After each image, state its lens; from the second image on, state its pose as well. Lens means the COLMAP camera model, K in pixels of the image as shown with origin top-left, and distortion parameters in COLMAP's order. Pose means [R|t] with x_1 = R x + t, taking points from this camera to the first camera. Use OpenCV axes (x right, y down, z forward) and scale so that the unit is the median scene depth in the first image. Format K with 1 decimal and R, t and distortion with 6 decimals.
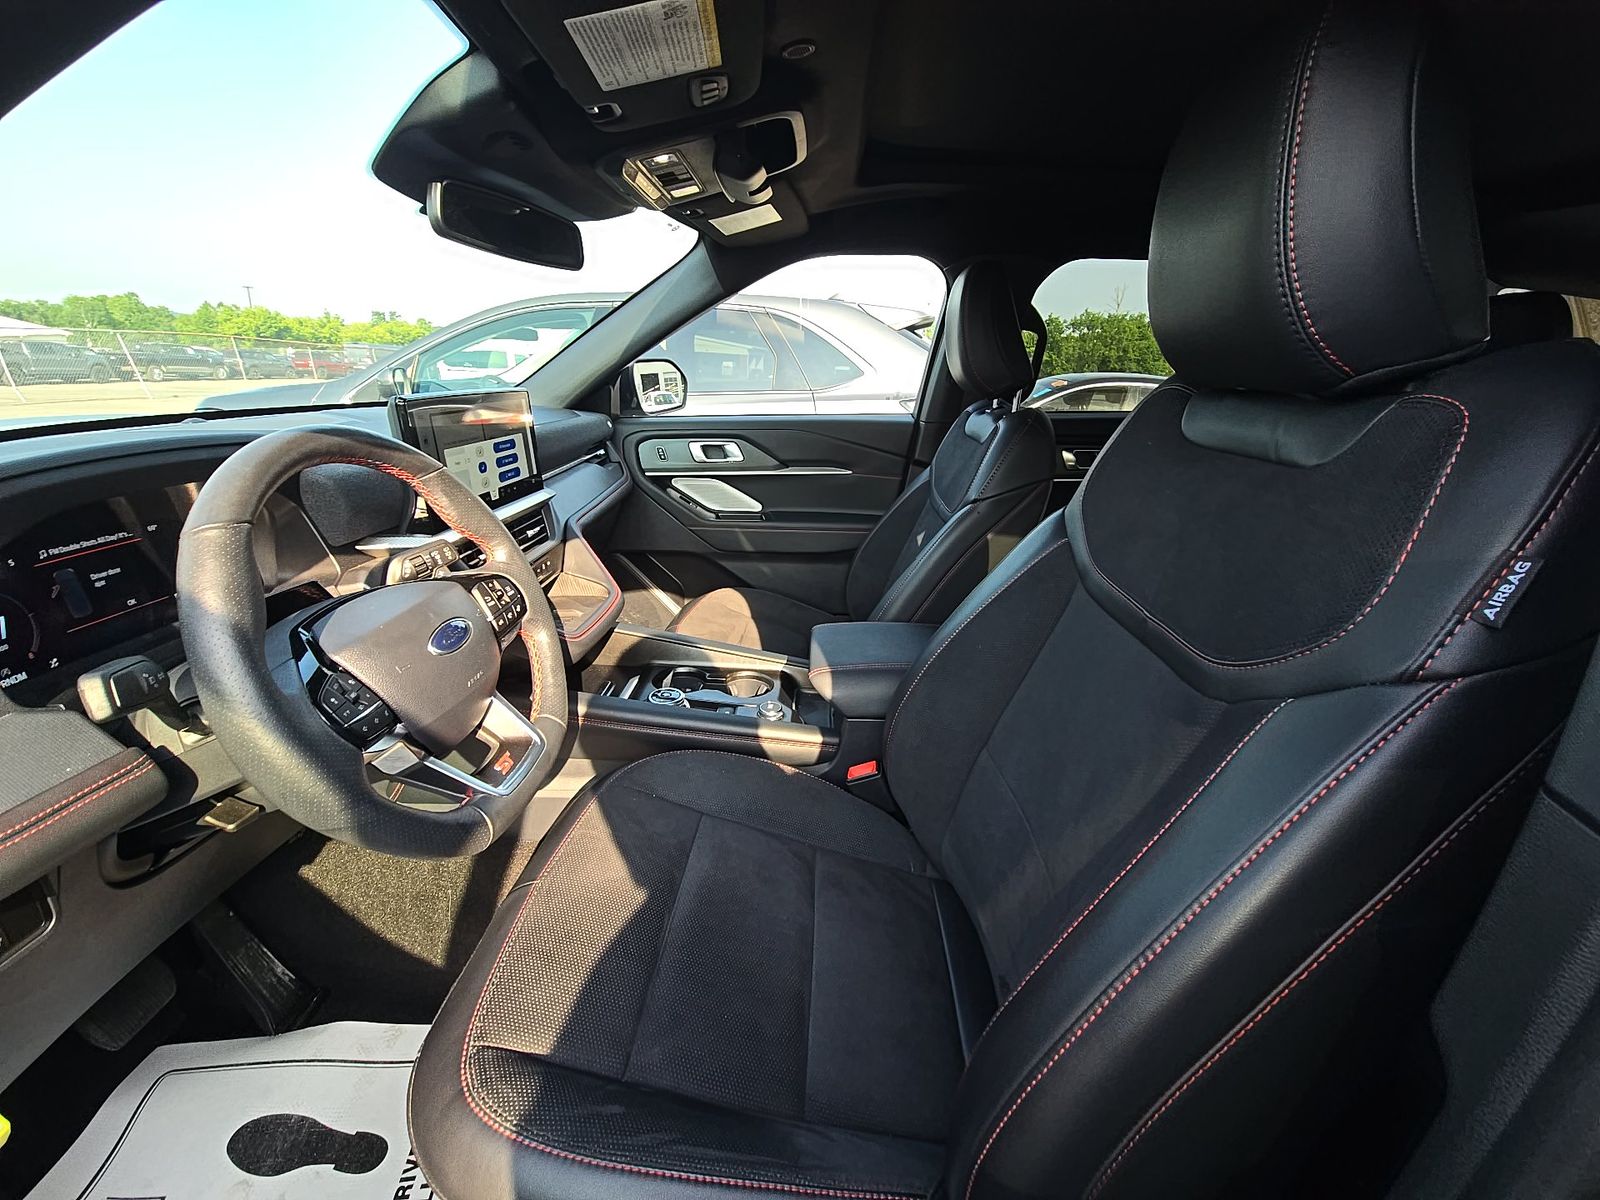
lens RADIAL K [[657.1, 0, 791.3], [0, 657.1, 595.2], [0, 0, 1]] dist [0.006716, -0.005367]
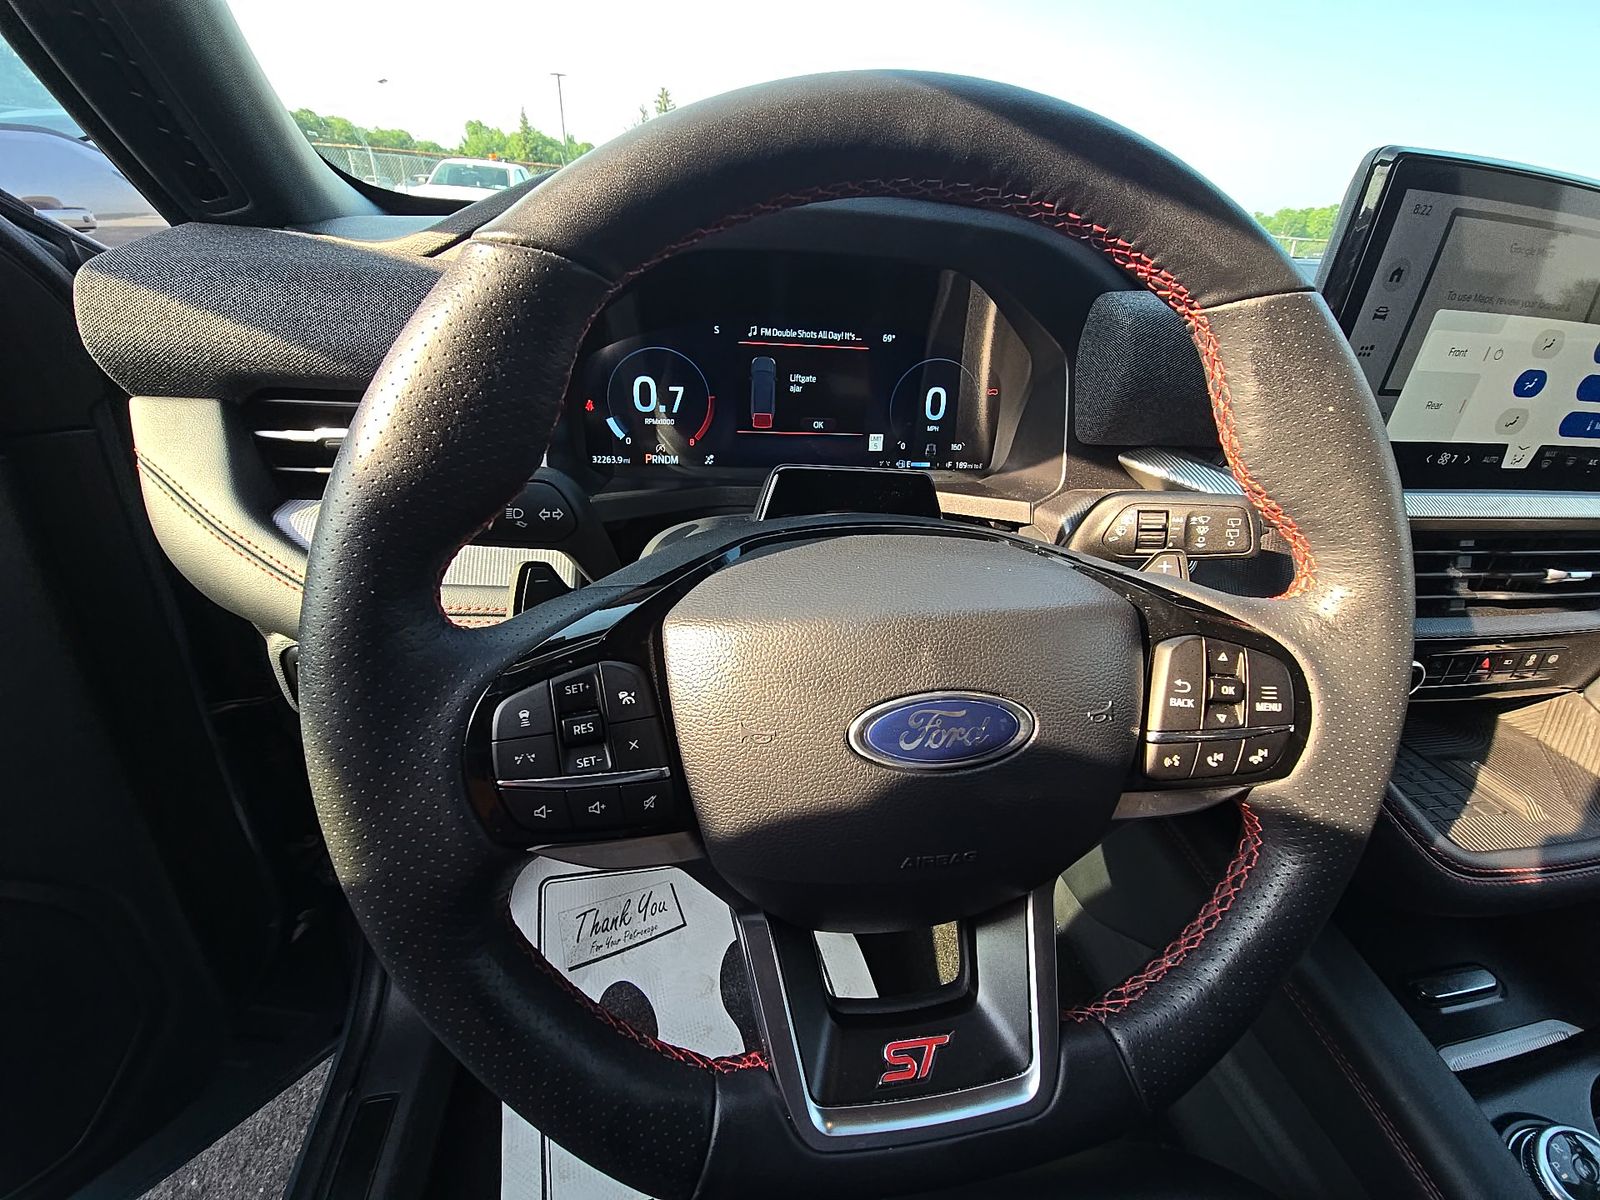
lens RADIAL K [[657.1, 0, 802.5], [0, 657.1, 593.2], [0, 0, 1]] dist [0.006716, -0.005367]
pose [[0.218536, 0.471634, -0.854285, -0.205256], [-0.379817, 0.847521, 0.370738, -0.081877], [0.898878, 0.243452, 0.364349, 0.609842]]
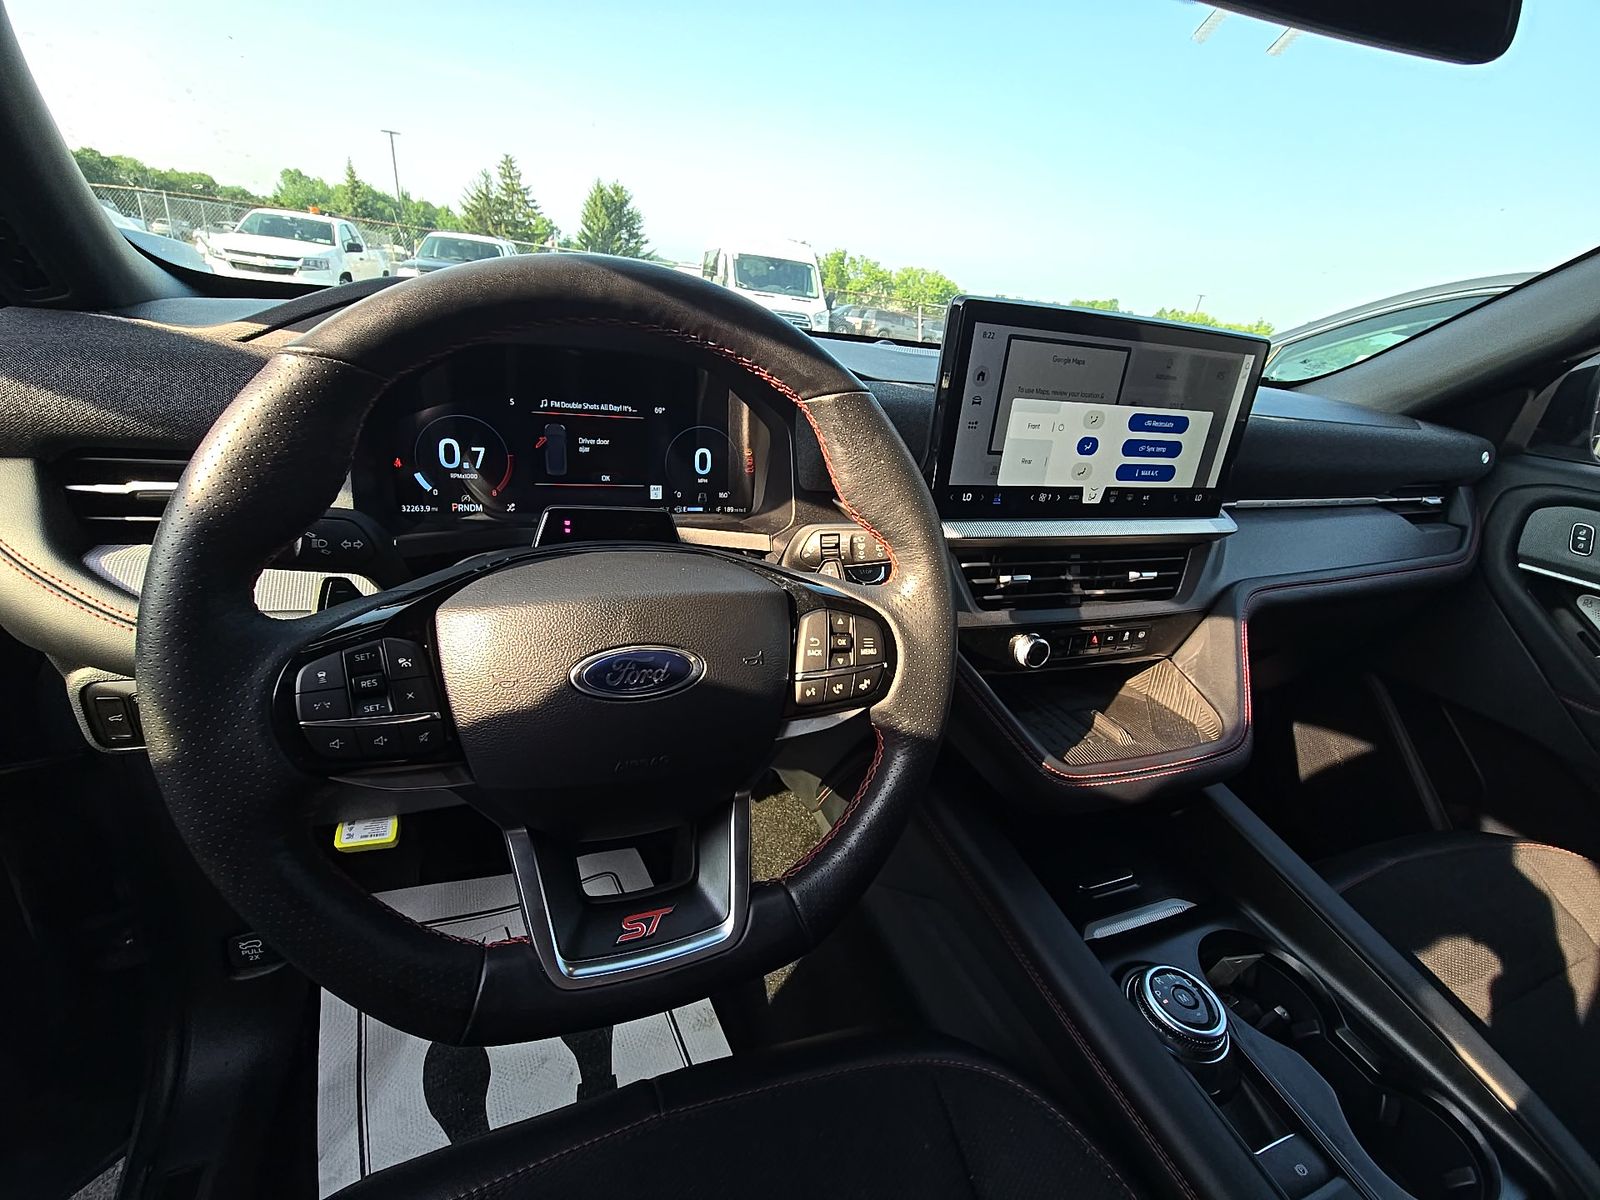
lens RADIAL K [[657.1, 0, 799.1], [0, 657.1, 593.0], [0, 0, 1]] dist [0.006716, -0.005367]
pose [[0.405671, 0.381906, -0.830409, -0.034733], [-0.393861, 0.892888, 0.218232, -0.127796], [0.824806, 0.238535, 0.512637, 0.637935]]
